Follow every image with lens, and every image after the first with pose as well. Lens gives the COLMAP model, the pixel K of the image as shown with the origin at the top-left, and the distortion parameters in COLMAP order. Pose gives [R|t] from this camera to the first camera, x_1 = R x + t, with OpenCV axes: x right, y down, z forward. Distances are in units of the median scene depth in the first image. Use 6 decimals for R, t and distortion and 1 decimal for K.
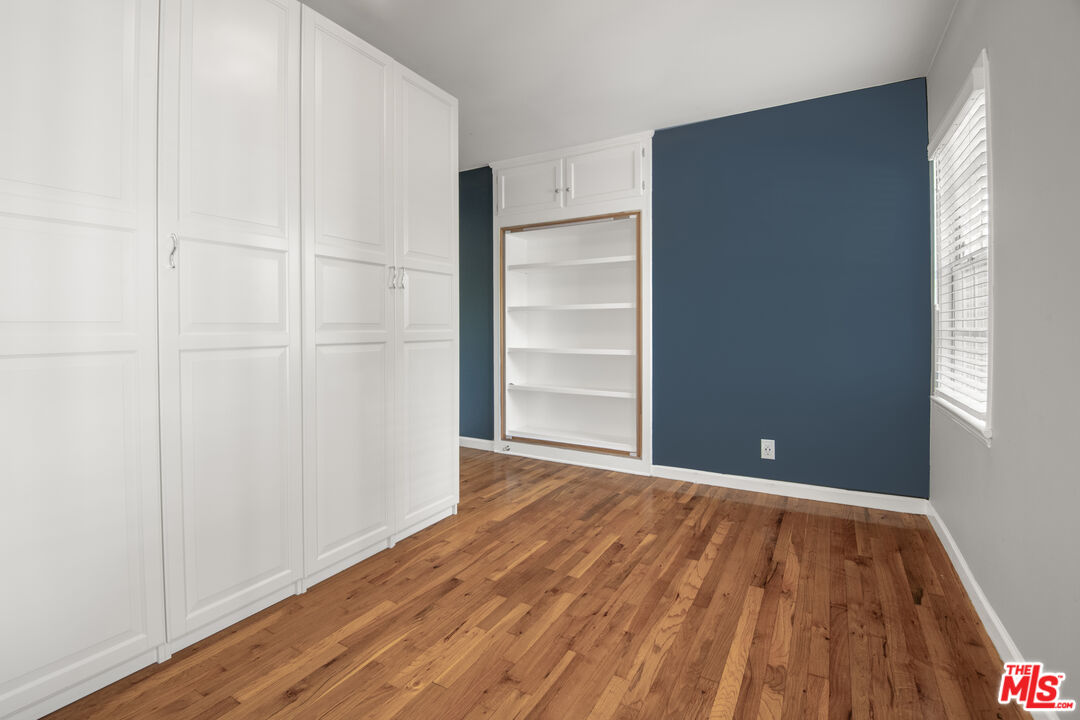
lens RADIAL K [[504.8, 0, 519.2], [0, 504.8, 326.1], [0, 0, 1]] dist [-0.005490, -0.001749]
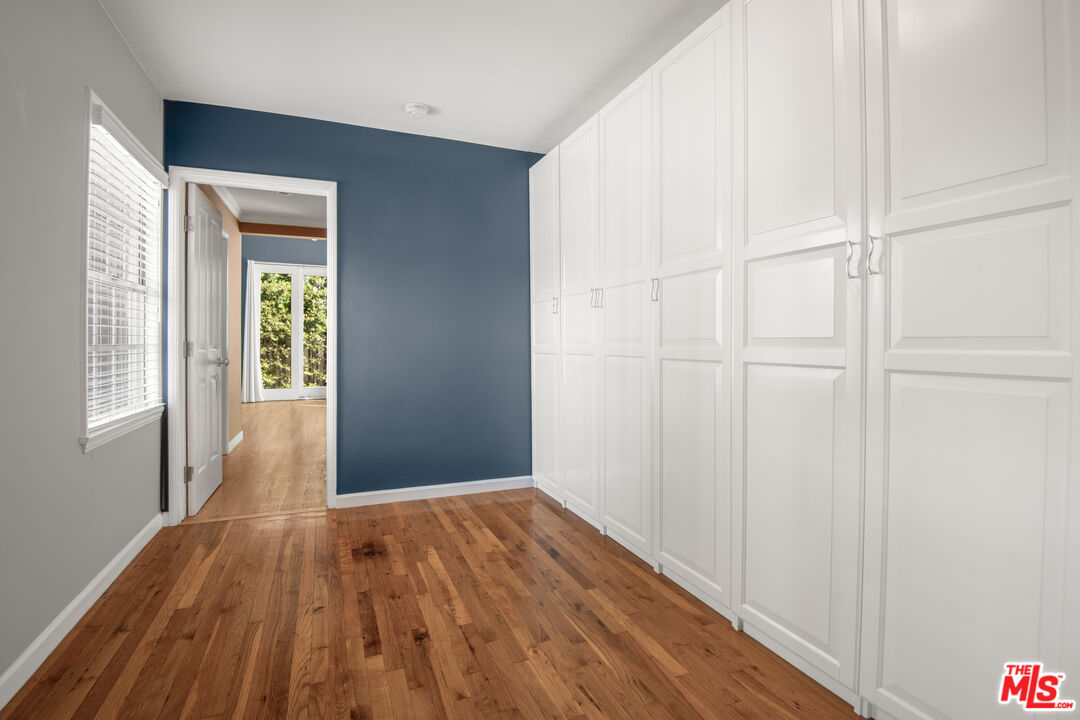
lens RADIAL K [[504.8, 0, 534.7], [0, 504.8, 344.4], [0, 0, 1]] dist [-0.005490, -0.001749]
pose [[-0.590891, -0.000188, -0.806751, 0.655189], [-0.003908, 0.999989, 0.002629, 0.005330], [0.806742, 0.004706, -0.590885, 1.516837]]
